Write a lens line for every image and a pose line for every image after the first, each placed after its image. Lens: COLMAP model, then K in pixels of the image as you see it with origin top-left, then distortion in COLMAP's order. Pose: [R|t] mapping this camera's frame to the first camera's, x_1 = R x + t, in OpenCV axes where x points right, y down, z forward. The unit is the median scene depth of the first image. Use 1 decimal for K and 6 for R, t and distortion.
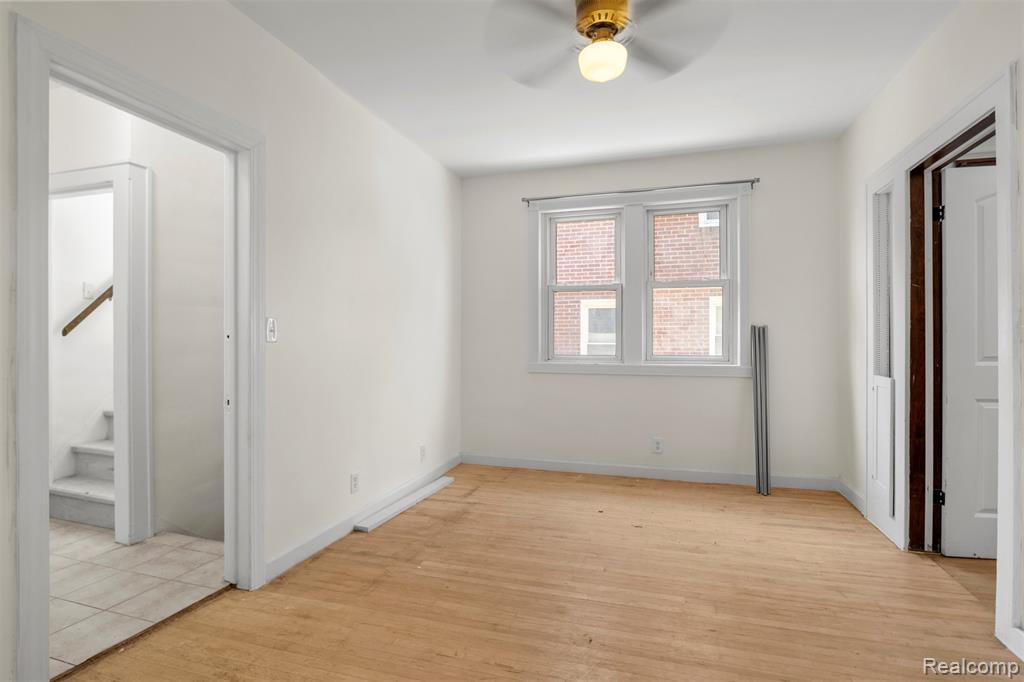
lens RADIAL K [[523.9, 0, 511.1], [0, 523.9, 334.1], [0, 0, 1]] dist [-0.005576, -0.000820]
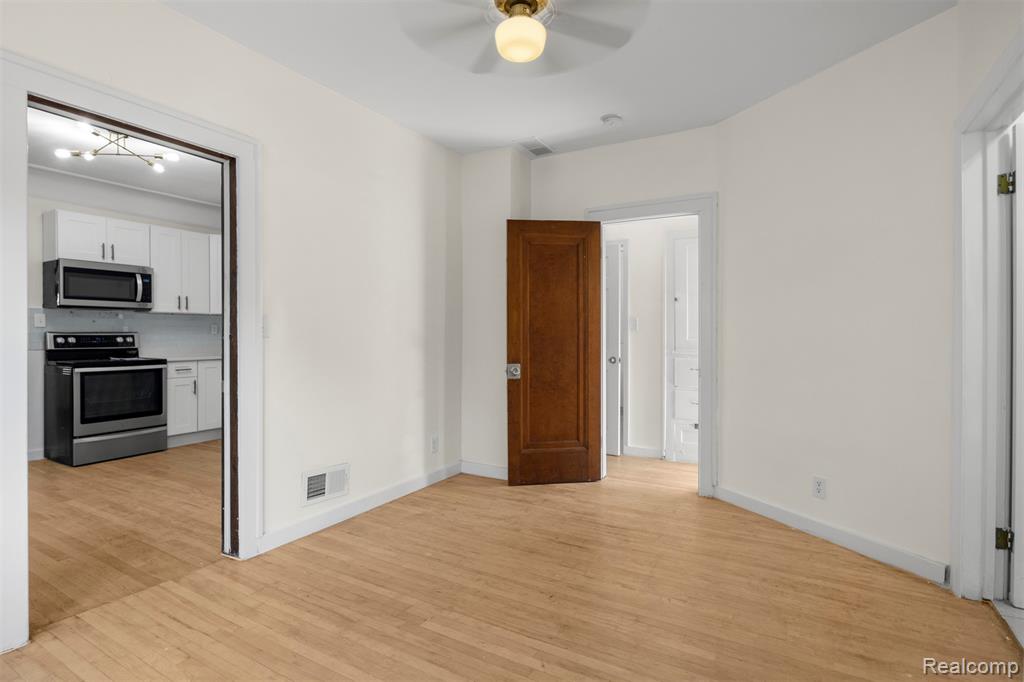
lens RADIAL K [[523.9, 0, 511.1], [0, 523.9, 334.1], [0, 0, 1]] dist [-0.005576, -0.000820]
pose [[-0.974844, -0.003292, 0.222863, -0.014881], [-0.003984, 0.999989, -0.002654, 0.011972], [-0.222851, -0.003476, -0.974846, 1.883458]]
